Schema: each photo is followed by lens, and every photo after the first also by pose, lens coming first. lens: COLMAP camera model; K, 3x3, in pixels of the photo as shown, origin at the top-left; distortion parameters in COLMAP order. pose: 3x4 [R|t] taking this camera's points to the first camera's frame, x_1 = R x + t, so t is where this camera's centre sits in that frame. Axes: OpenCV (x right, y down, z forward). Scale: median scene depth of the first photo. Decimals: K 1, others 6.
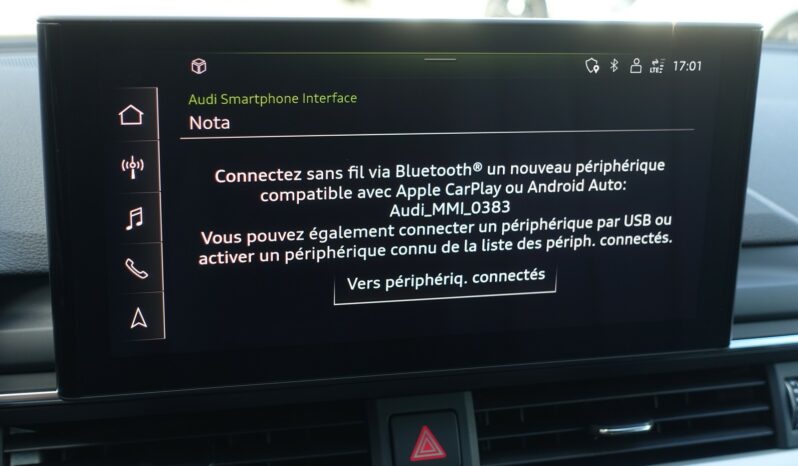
lens RADIAL K [[1094.1, 0, 401.9], [0, 1094.1, 232.1], [0, 0, 1]] dist [-0.050966, 0.000000]
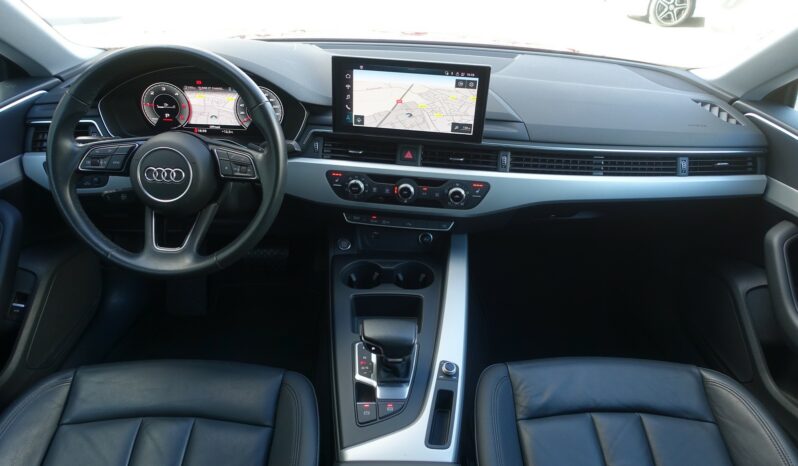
lens RADIAL K [[538.1, 0, 396.3], [0, 538.1, 229.2], [0, 0, 1]] dist [-0.007393, -0.002213]
pose [[0.932016, 0.182617, -0.313046, 0.779575], [-0.111195, 0.966200, 0.232580, -0.022805], [0.344938, -0.181959, 0.920819, -1.210538]]
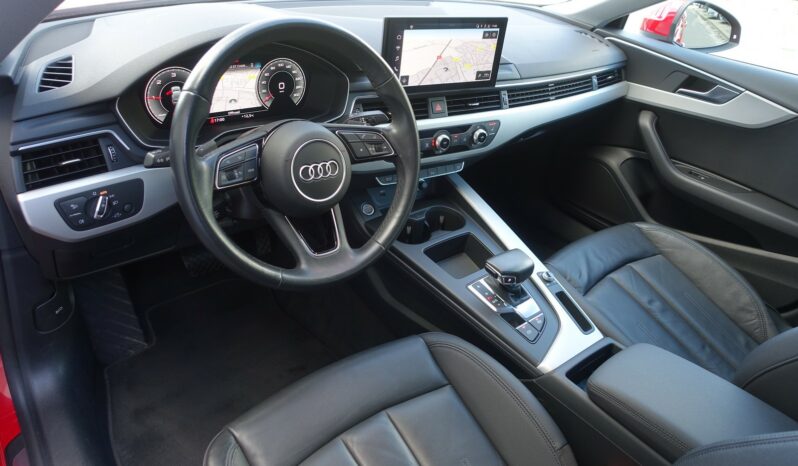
lens RADIAL K [[538.1, 0, 395.0], [0, 538.1, 229.8], [0, 0, 1]] dist [-0.007393, -0.002213]
pose [[0.960208, -0.082413, 0.266851, -0.894385], [-0.001334, 0.954106, 0.299465, -0.001252], [-0.279284, -0.287905, 0.916030, -1.364133]]
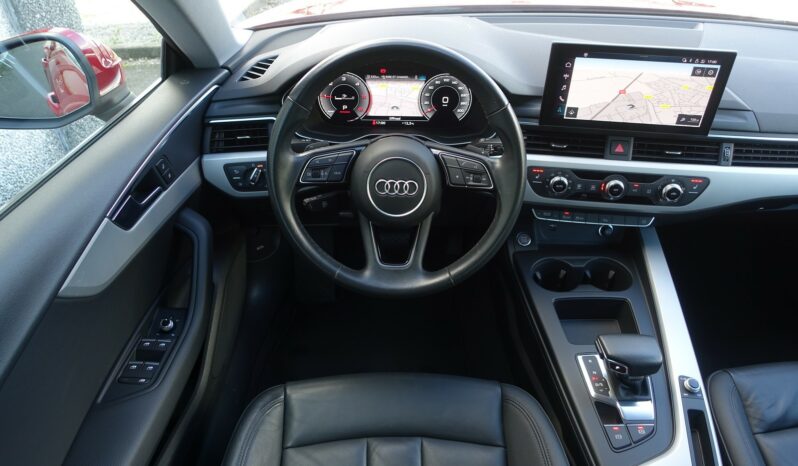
lens RADIAL K [[538.1, 0, 398.2], [0, 538.1, 229.0], [0, 0, 1]] dist [-0.007393, -0.002213]
pose [[0.929600, 0.197058, -0.311466, -0.066403], [-0.088860, 0.939969, 0.329487, -0.123559], [0.357697, -0.278614, 0.891306, -1.289205]]
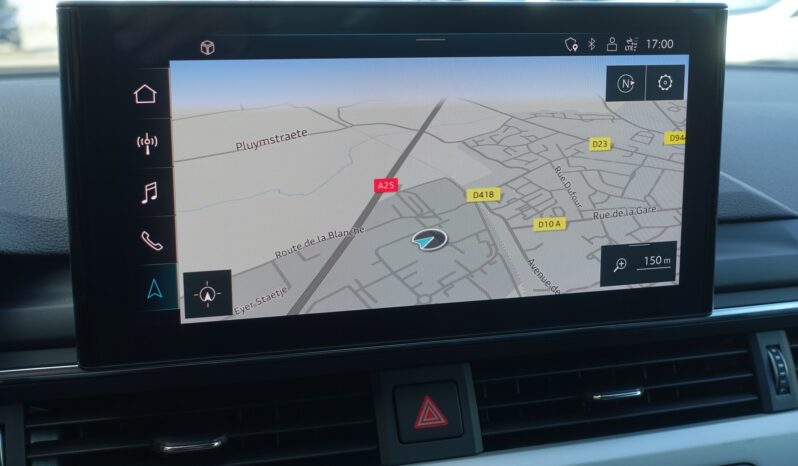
lens RADIAL K [[1094.1, 0, 400.3], [0, 1094.1, 233.4], [0, 0, 1]] dist [-0.050966, 0.000000]
pose [[0.999185, -0.033561, 0.022415, -0.023974], [0.034871, 0.997535, -0.060898, 0.091251], [-0.020315, 0.061630, 0.997892, -0.056940]]
